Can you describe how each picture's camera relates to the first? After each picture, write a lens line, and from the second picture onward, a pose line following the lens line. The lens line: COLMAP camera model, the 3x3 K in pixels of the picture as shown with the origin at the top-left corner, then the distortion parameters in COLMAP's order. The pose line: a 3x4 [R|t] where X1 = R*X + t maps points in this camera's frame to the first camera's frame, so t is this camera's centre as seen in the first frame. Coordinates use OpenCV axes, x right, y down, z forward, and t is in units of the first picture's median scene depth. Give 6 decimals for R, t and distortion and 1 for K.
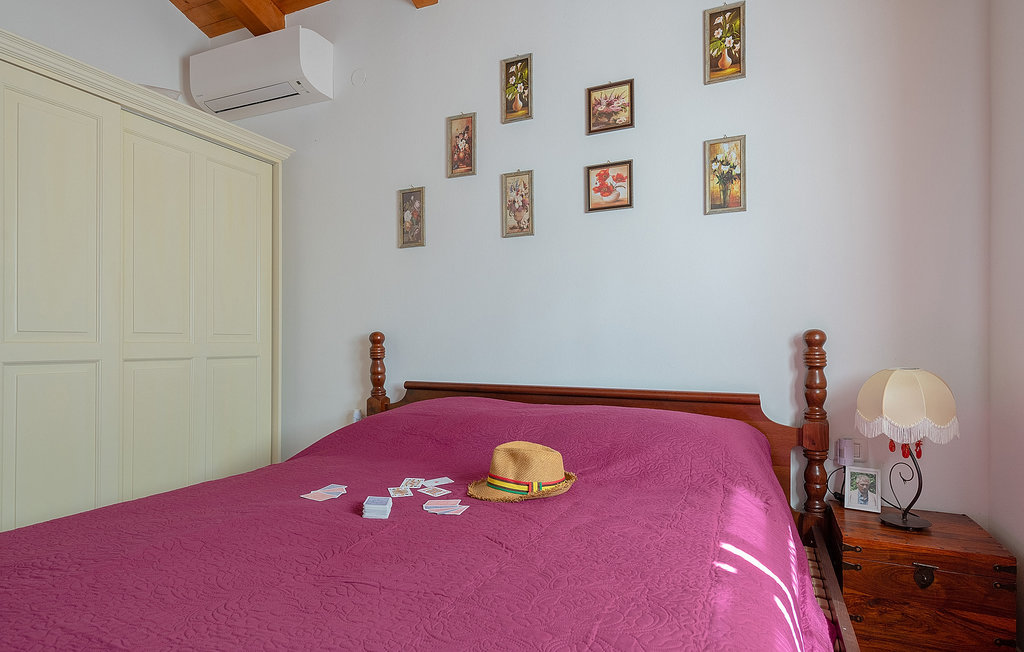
lens RADIAL K [[573.1, 0, 508.5], [0, 573.1, 336.5], [0, 0, 1]] dist [0.015212, -0.000279]
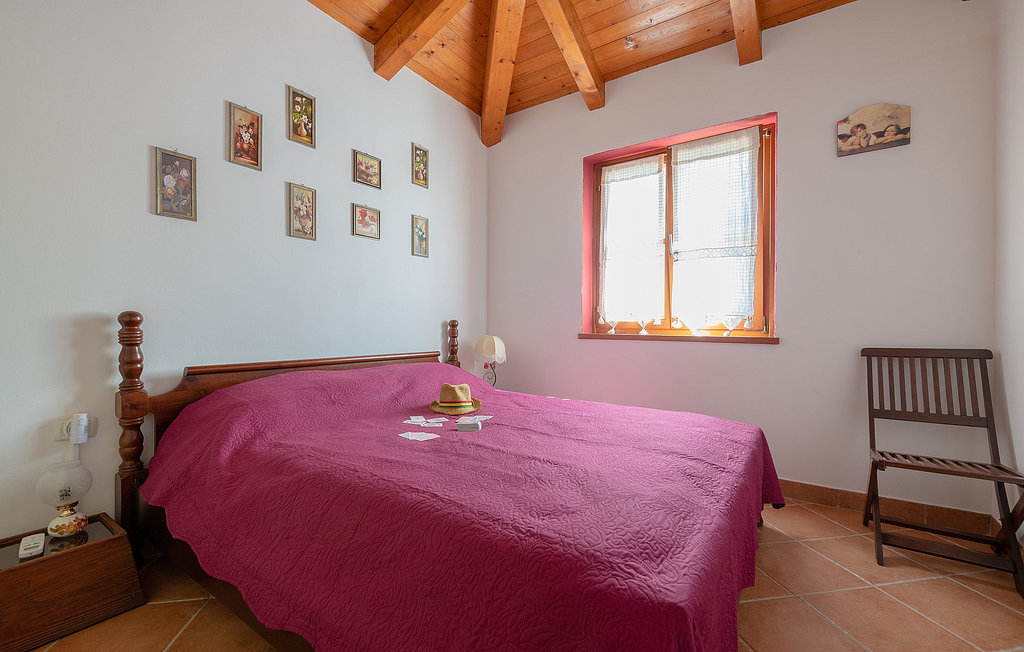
lens RADIAL K [[430.1, 0, 512.0], [0, 430.1, 326.0], [0, 0, 1]] dist [-0.000107, -0.000071]
pose [[0.152308, -0.001413, 0.988332, -0.825868], [-0.015843, 0.999867, 0.003871, 0.002413], [-0.988206, -0.016248, 0.152265, 0.411413]]
